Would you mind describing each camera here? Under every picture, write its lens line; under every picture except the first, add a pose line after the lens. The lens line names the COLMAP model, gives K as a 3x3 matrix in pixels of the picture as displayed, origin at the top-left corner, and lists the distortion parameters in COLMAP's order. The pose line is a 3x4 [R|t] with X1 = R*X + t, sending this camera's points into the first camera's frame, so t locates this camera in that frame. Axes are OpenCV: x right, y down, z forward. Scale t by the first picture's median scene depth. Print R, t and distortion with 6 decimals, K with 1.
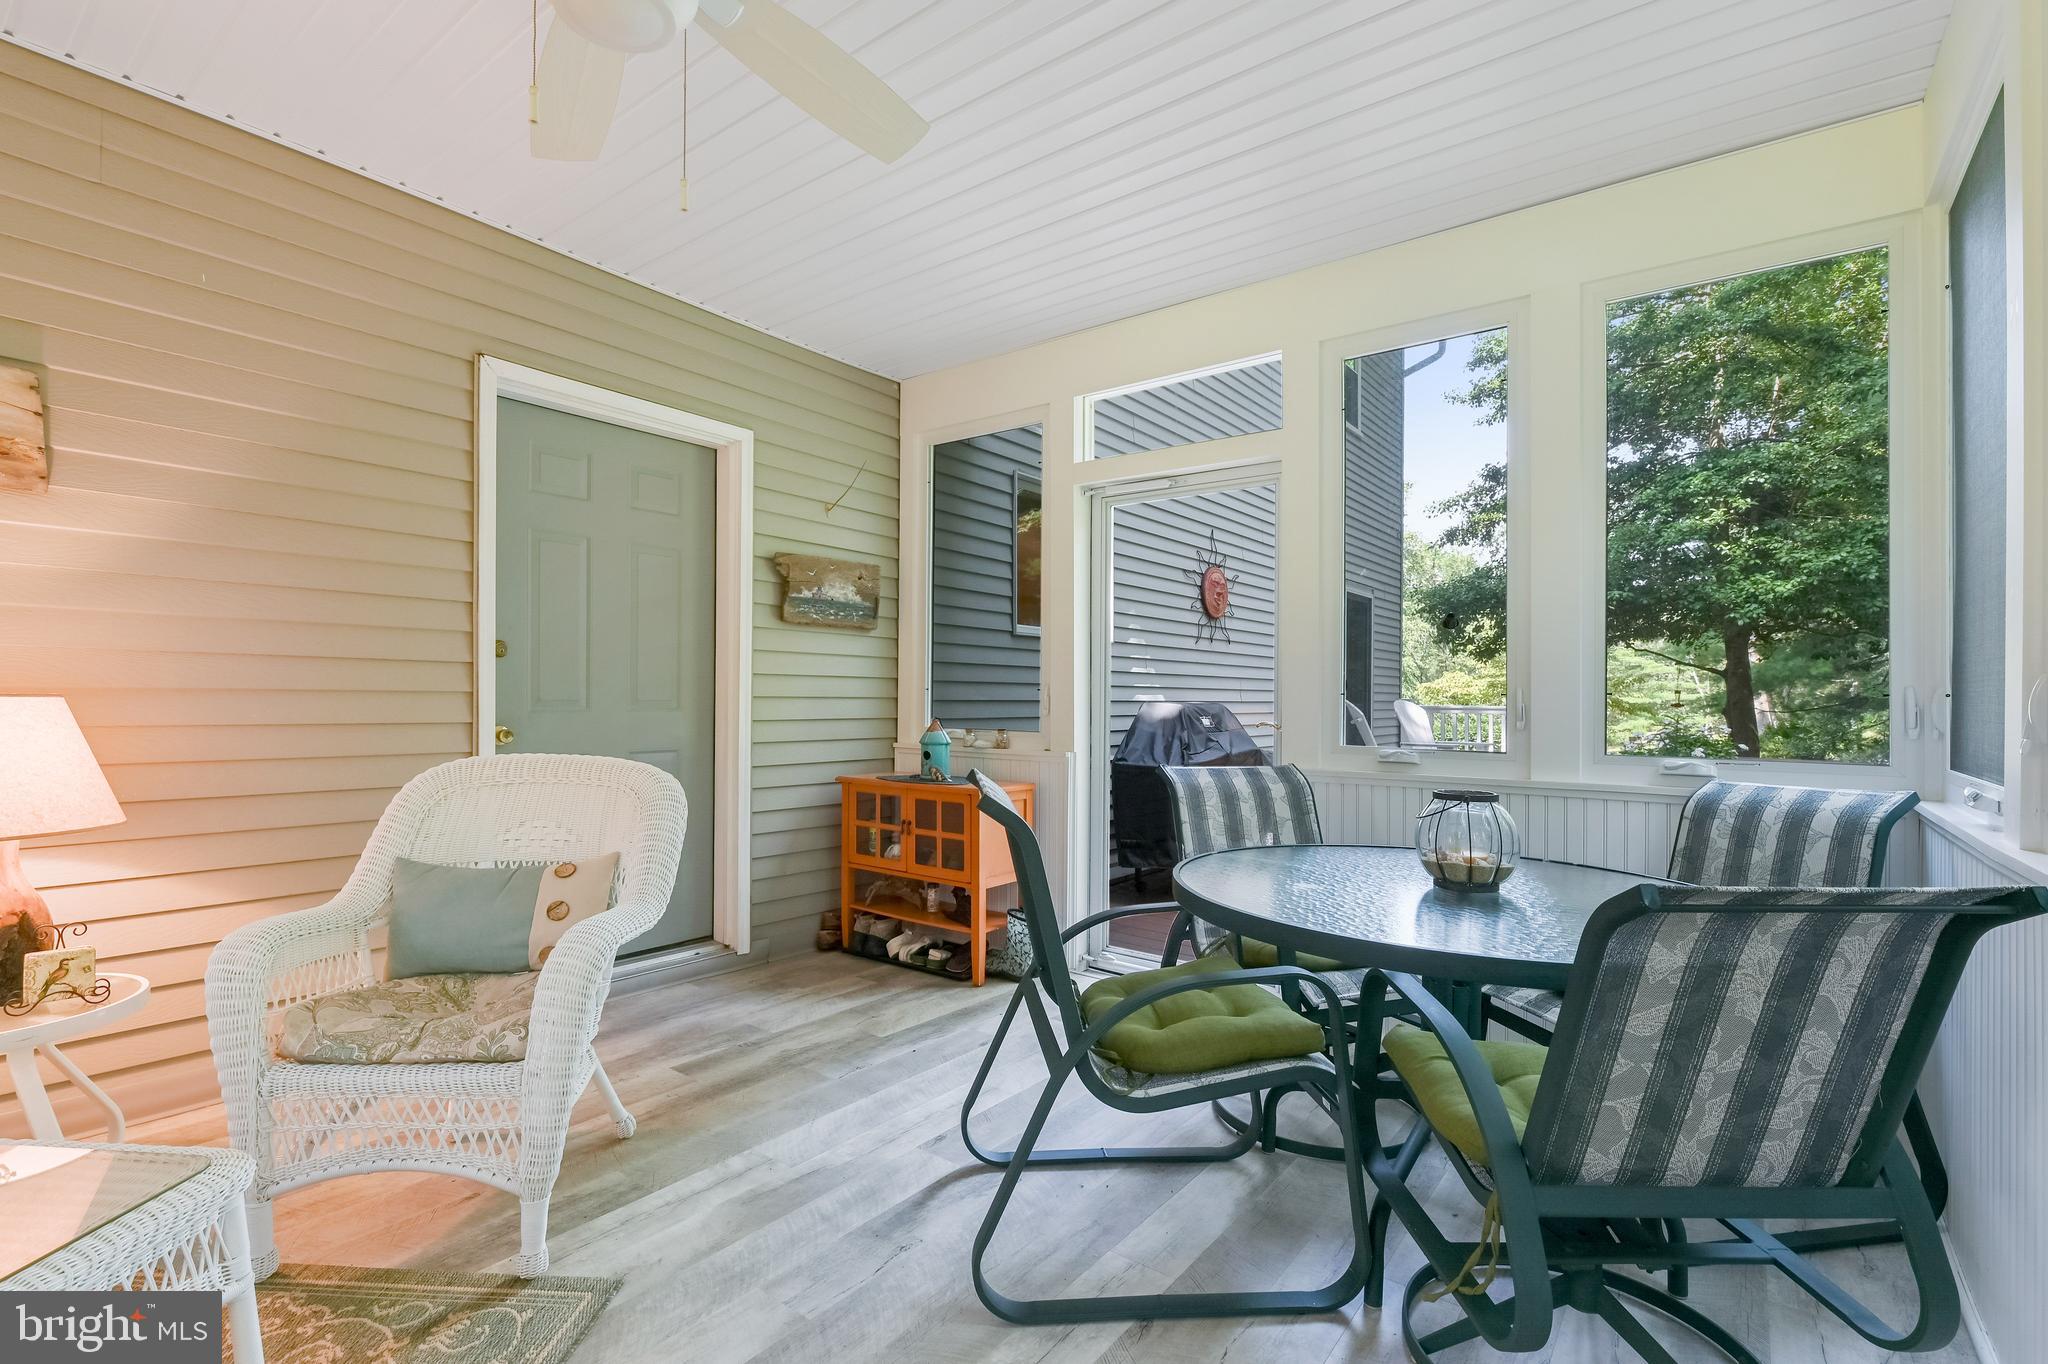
lens RADIAL K [[936.4, 0, 1019.5], [0, 936.4, 698.3], [0, 0, 1]] dist [-0.005865, -0.000347]
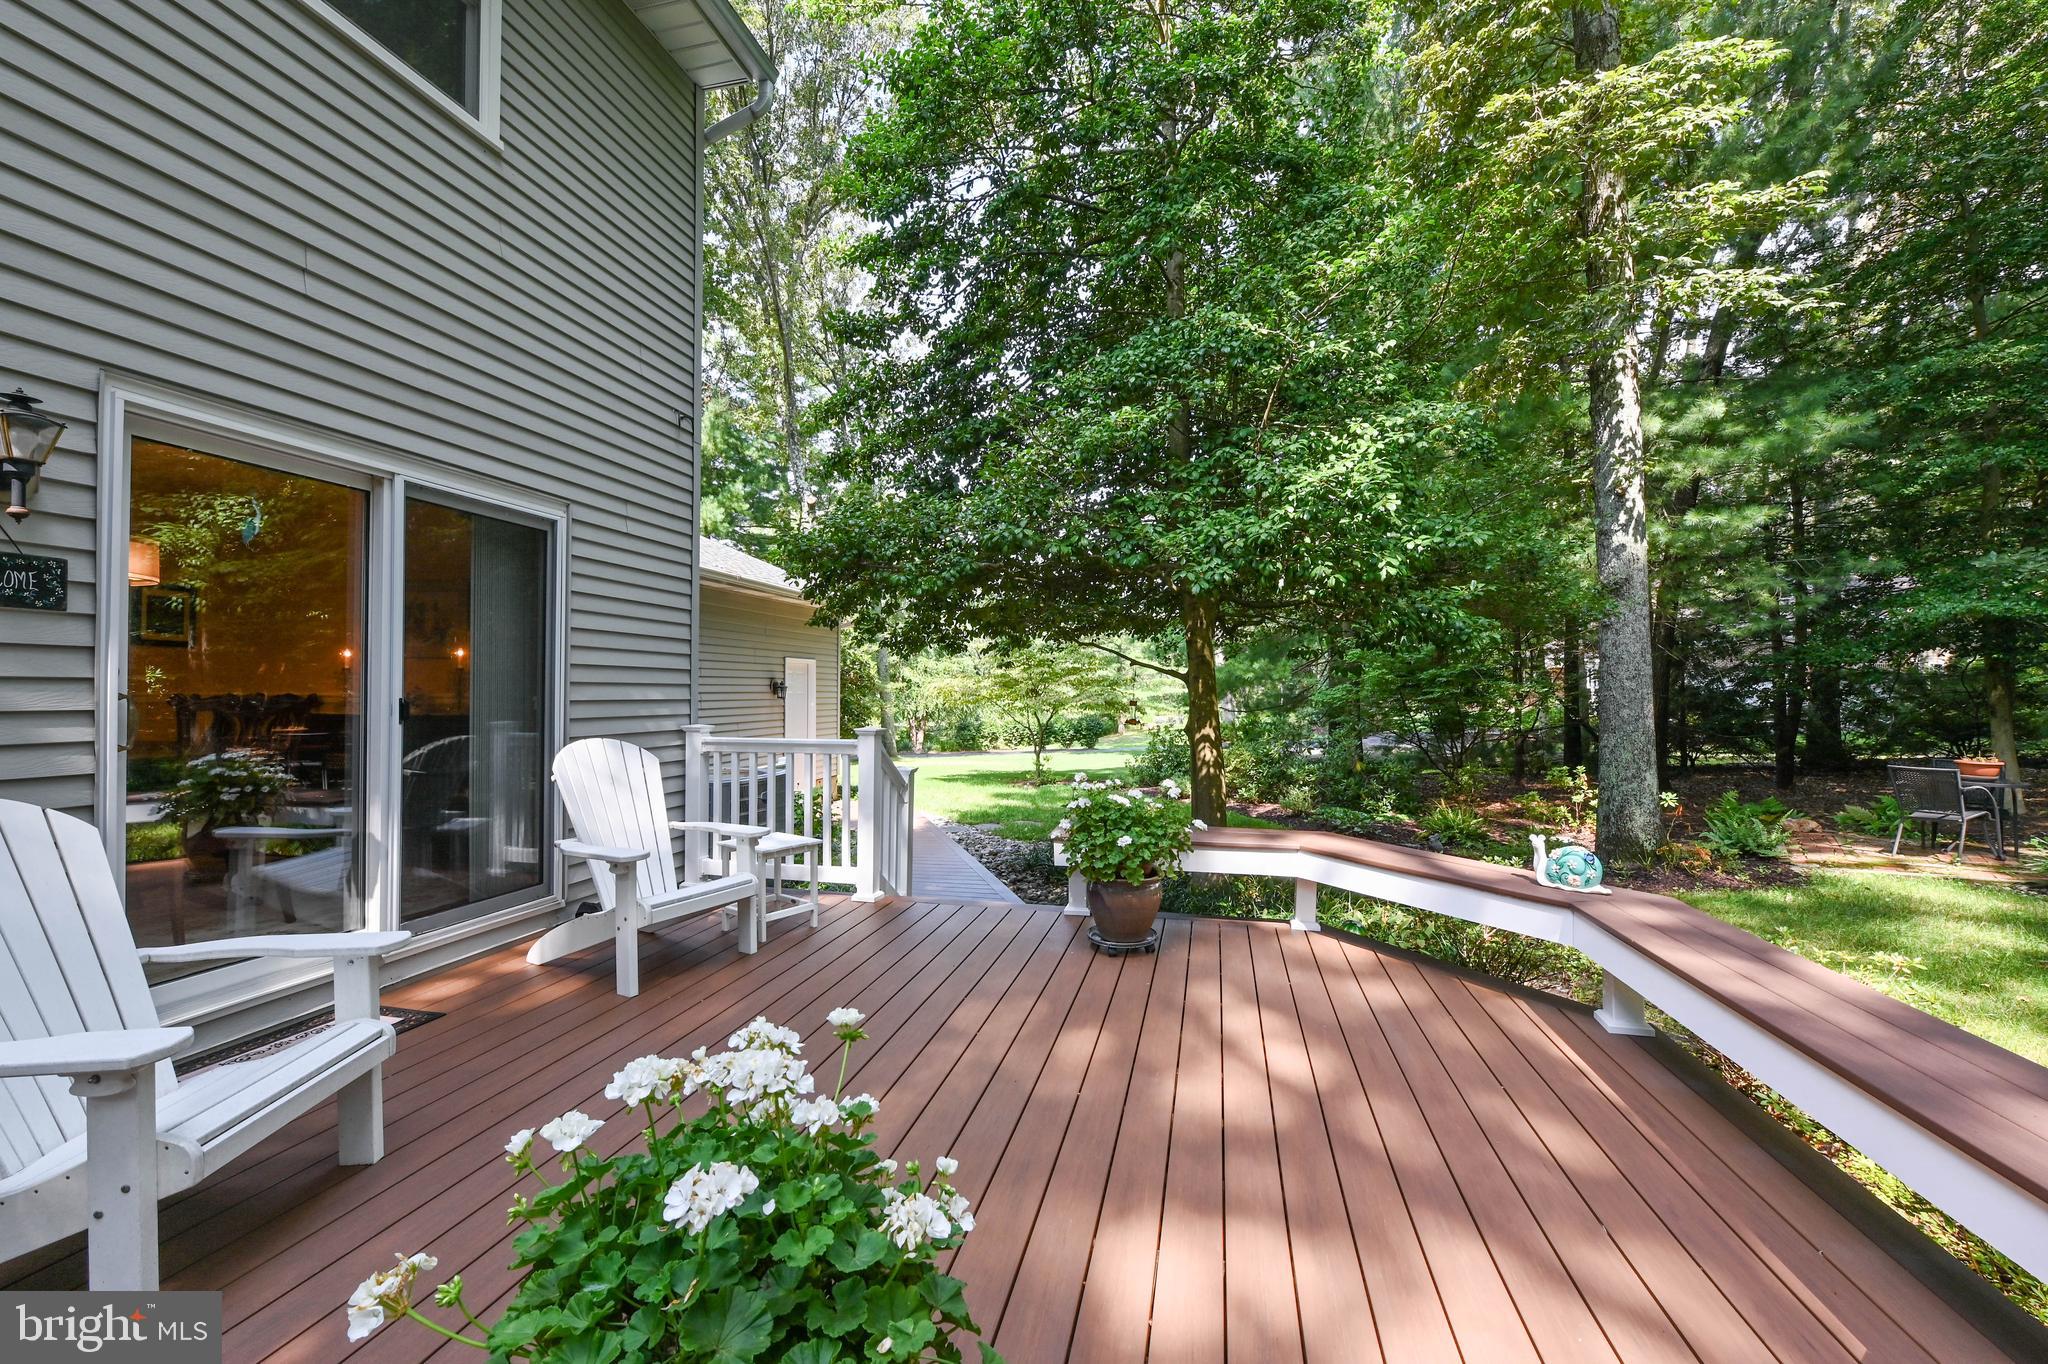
lens RADIAL K [[818.9, 0, 1040.1], [0, 818.9, 683.9], [0, 0, 1]] dist [-0.006010, -0.000060]
pose [[0.900454, 0.003453, 0.434938, 0.468348], [0.000392, 0.999962, -0.008752, -0.019880], [-0.434952, 0.008051, 0.900418, 0.590653]]
